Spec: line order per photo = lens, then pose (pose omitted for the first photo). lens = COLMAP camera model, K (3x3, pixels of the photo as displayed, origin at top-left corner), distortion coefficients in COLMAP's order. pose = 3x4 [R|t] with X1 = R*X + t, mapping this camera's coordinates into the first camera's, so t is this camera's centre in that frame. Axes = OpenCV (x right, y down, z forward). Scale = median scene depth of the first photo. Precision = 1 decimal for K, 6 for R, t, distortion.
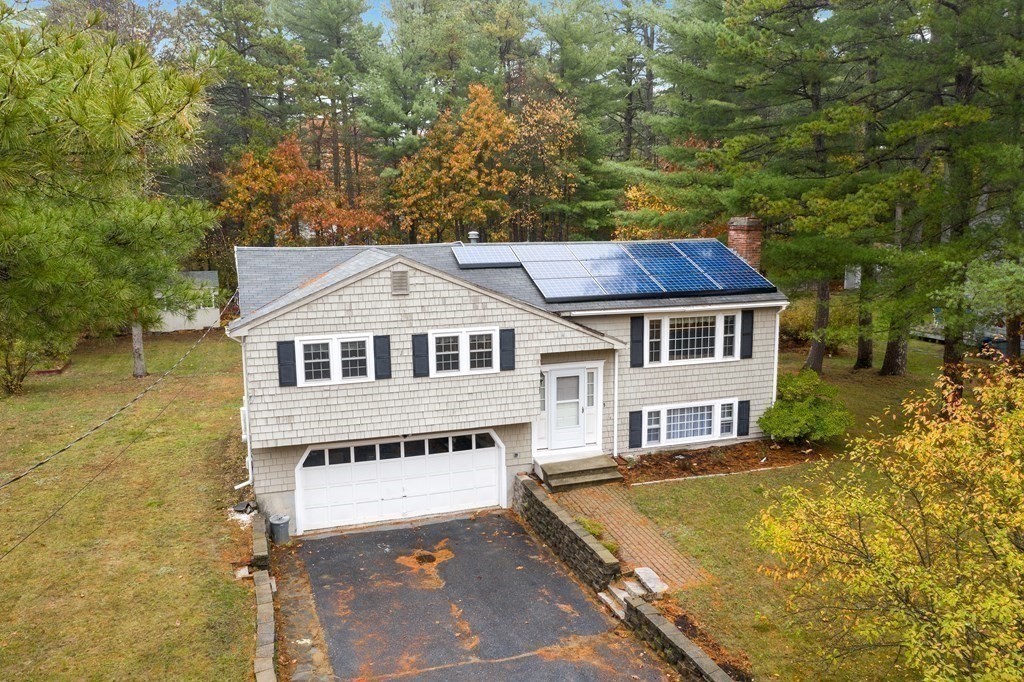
lens RADIAL K [[811.1, 0, 512.0], [0, 811.1, 341.0], [0, 0, 1]] dist [-0.013435, 0.004964]
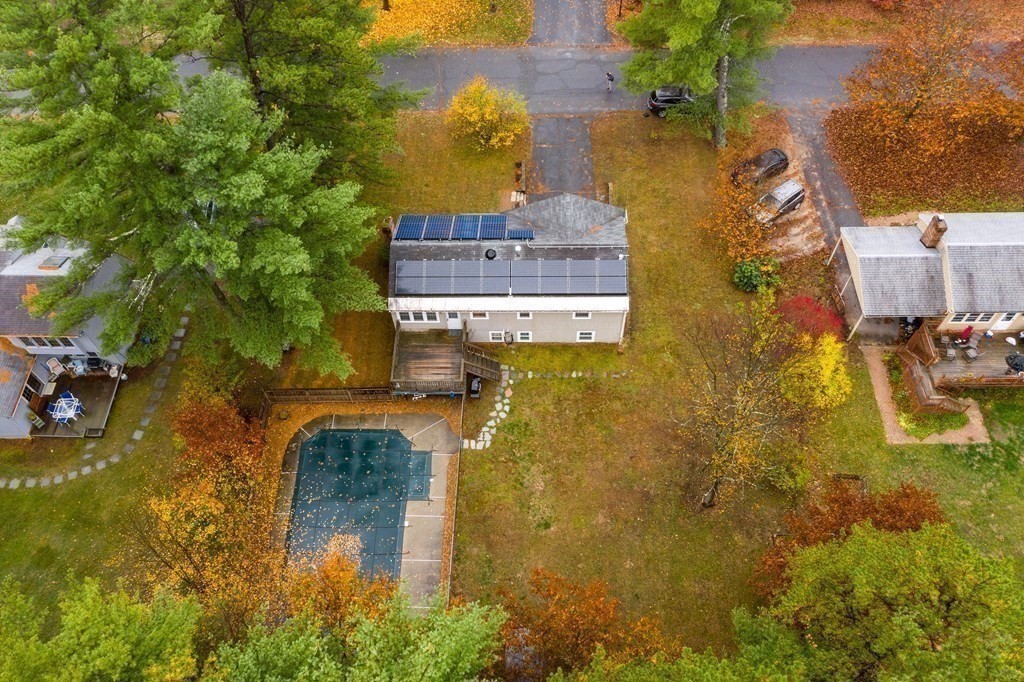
lens RADIAL K [[811.1, 0, 512.0], [0, 811.1, 341.0], [0, 0, 1]] dist [-0.013435, 0.004964]
pose [[-0.941749, -0.261183, 0.211876, -0.653941], [0.088396, 0.415614, 0.905236, -2.335680], [-0.324491, 0.871234, -0.368316, 2.431061]]
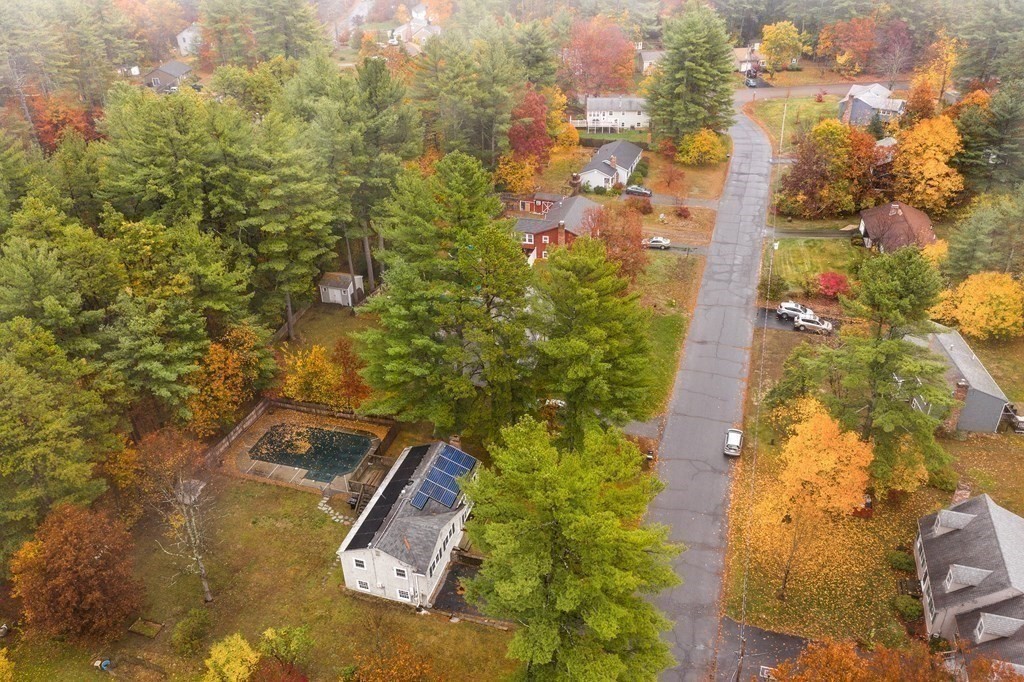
lens RADIAL K [[811.1, 0, 512.0], [0, 811.1, 341.0], [0, 0, 1]] dist [-0.013435, 0.004964]
pose [[0.582764, -0.415684, 0.698279, -2.044504], [0.139430, 0.897674, 0.418020, -2.228921], [-0.800591, -0.146246, 0.581091, -1.177351]]
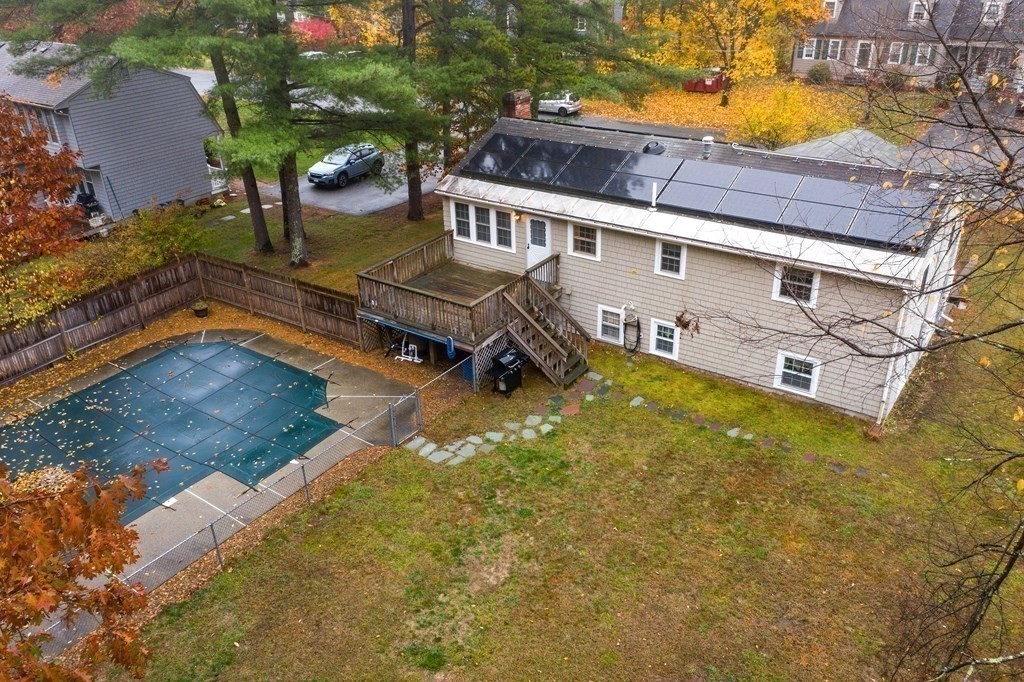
lens RADIAL K [[811.1, 0, 512.0], [0, 811.1, 341.0], [0, 0, 1]] dist [-0.013435, 0.004964]
pose [[-0.590205, -0.346690, 0.729016, -0.883530], [0.162915, 0.833345, 0.528199, -0.601552], [-0.790643, 0.430513, -0.435364, 2.138891]]
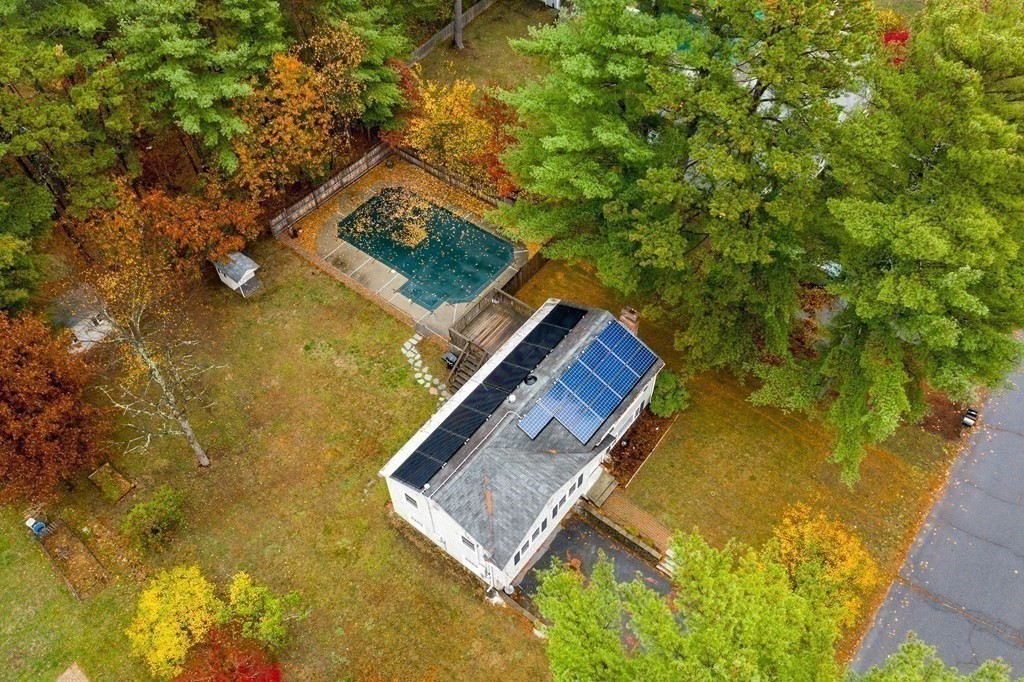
lens RADIAL K [[811.1, 0, 512.0], [0, 811.1, 341.0], [0, 0, 1]] dist [-0.013435, 0.004964]
pose [[0.835081, -0.433604, 0.338567, -0.713505], [0.092123, 0.716965, 0.690996, -1.727660], [-0.542359, -0.545848, 0.638669, -0.030230]]
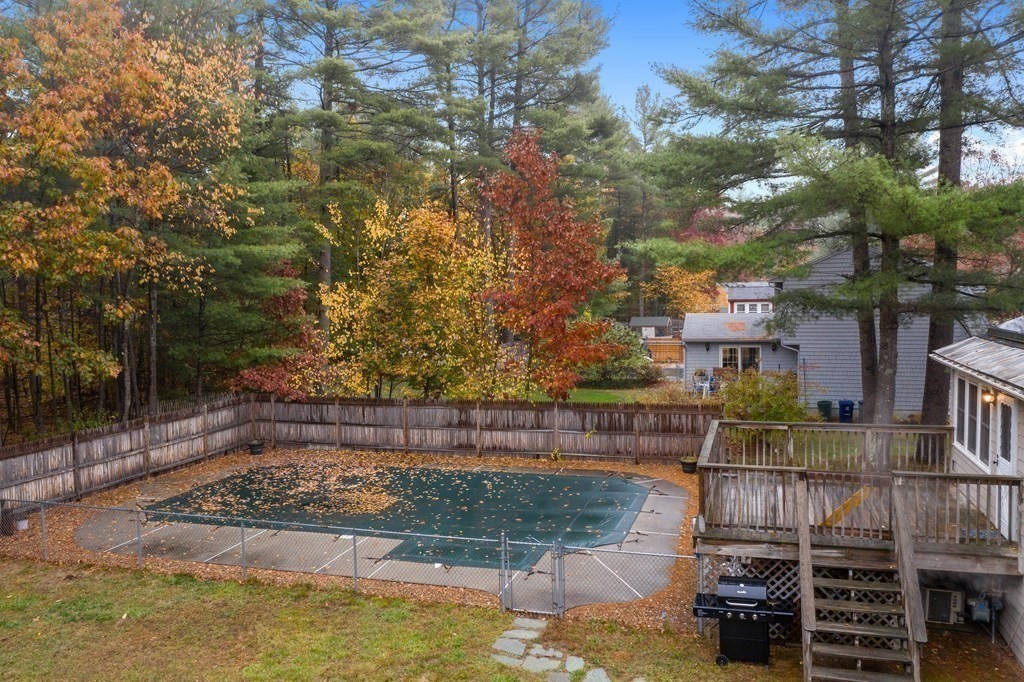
lens RADIAL K [[811.1, 0, 512.0], [0, 811.1, 341.0], [0, 0, 1]] dist [-0.013435, 0.004964]
pose [[0.578936, -0.049814, 0.813850, -0.630095], [0.136681, 0.989937, -0.036637, -0.155515], [-0.803835, 0.132448, 0.579919, 1.408170]]
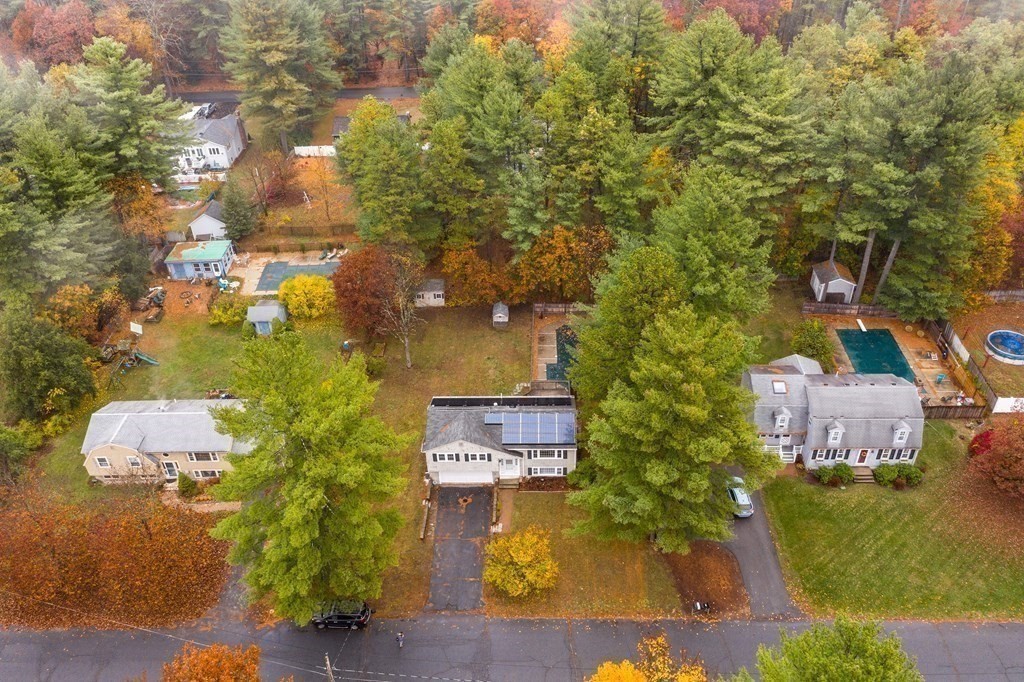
lens RADIAL K [[811.1, 0, 512.0], [0, 811.1, 341.0], [0, 0, 1]] dist [-0.013435, 0.004964]
pose [[0.939844, 0.190983, -0.283228, 1.122851], [-0.035439, 0.879151, 0.475224, -2.399132], [0.339760, -0.436600, 0.833033, -2.019098]]
